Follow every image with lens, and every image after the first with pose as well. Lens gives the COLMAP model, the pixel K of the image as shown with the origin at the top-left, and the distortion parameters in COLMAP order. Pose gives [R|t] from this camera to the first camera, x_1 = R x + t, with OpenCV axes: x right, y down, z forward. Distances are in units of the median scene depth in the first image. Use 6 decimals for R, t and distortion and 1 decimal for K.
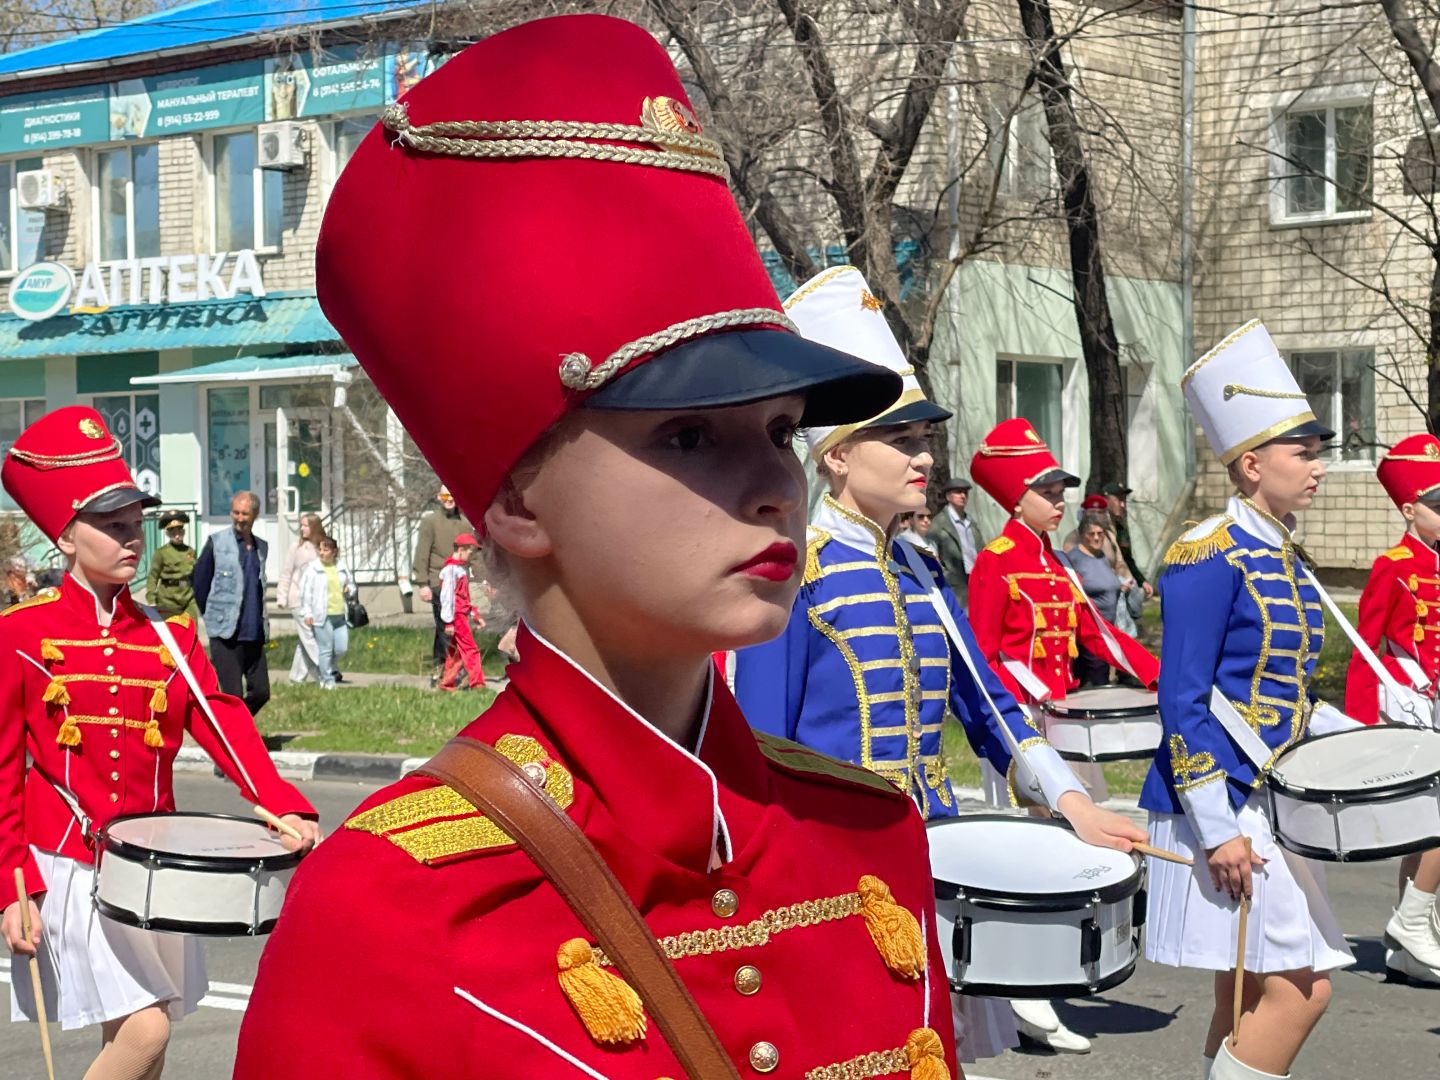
lens RADIAL K [[3077.3, 0, 725.7], [0, 3077.3, 534.1], [0, 0, 1]] dist [0.517366, 0.000000]
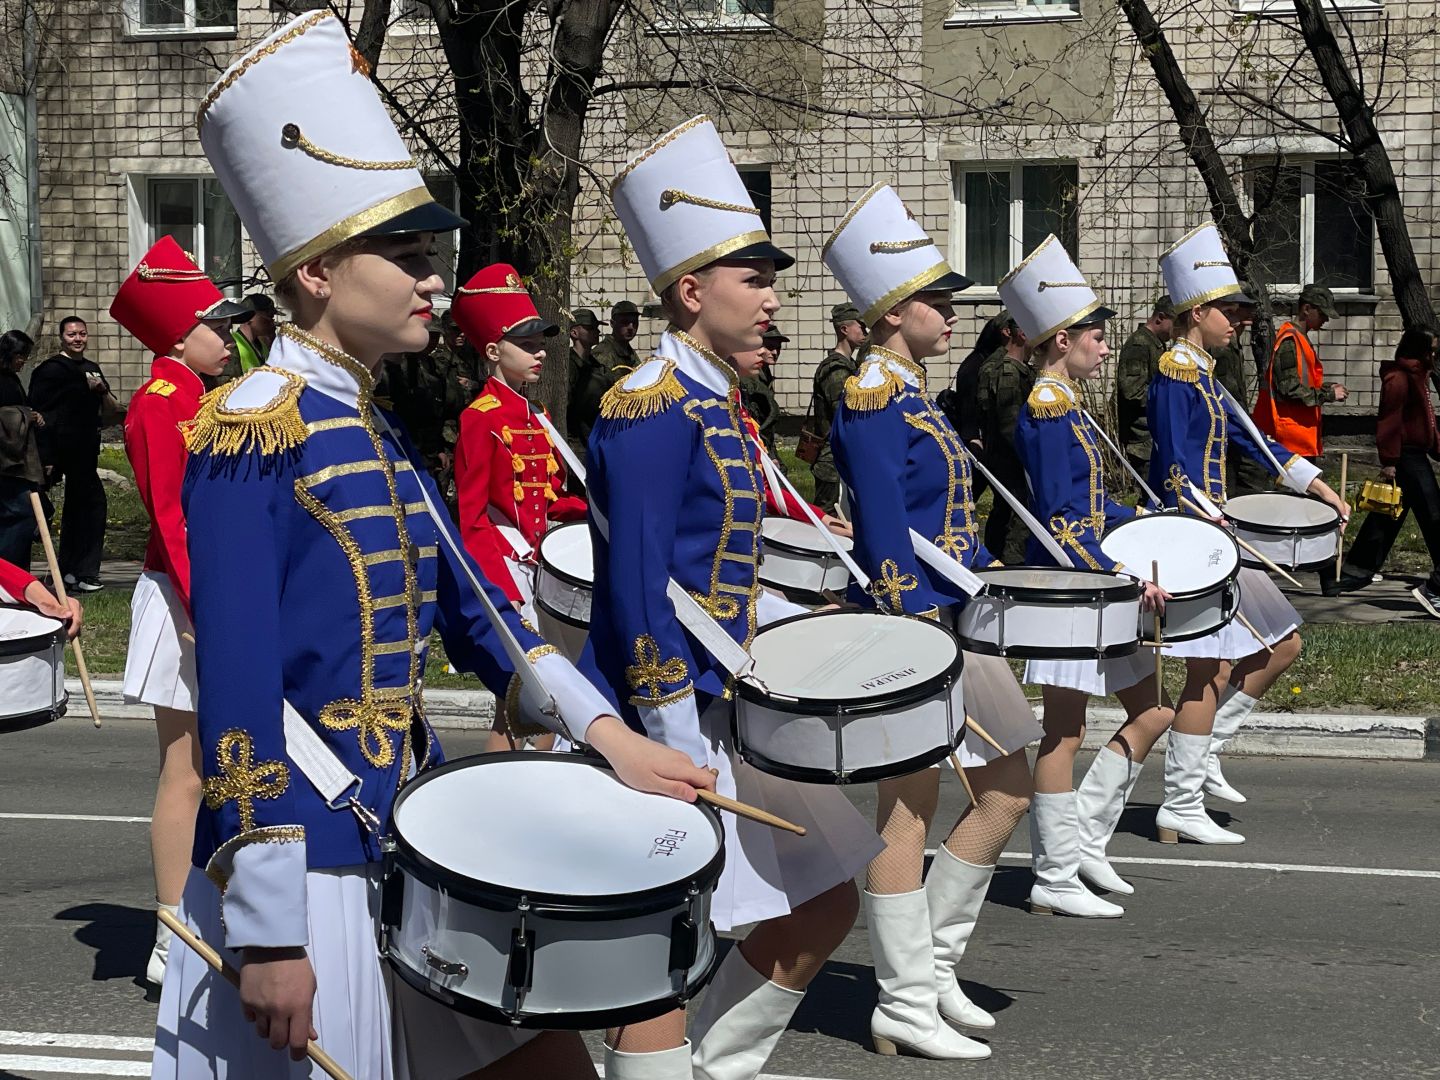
lens RADIAL K [[3463.9, 0, 717.5], [0, 3463.9, 541.5], [0, 0, 1]] dist [-0.020815, 0.000000]
pose [[0.942931, -0.013768, 0.332703, -0.125368], [-0.001880, 0.998909, 0.046666, 0.000060], [-0.332982, -0.044629, 0.941876, 0.167269]]
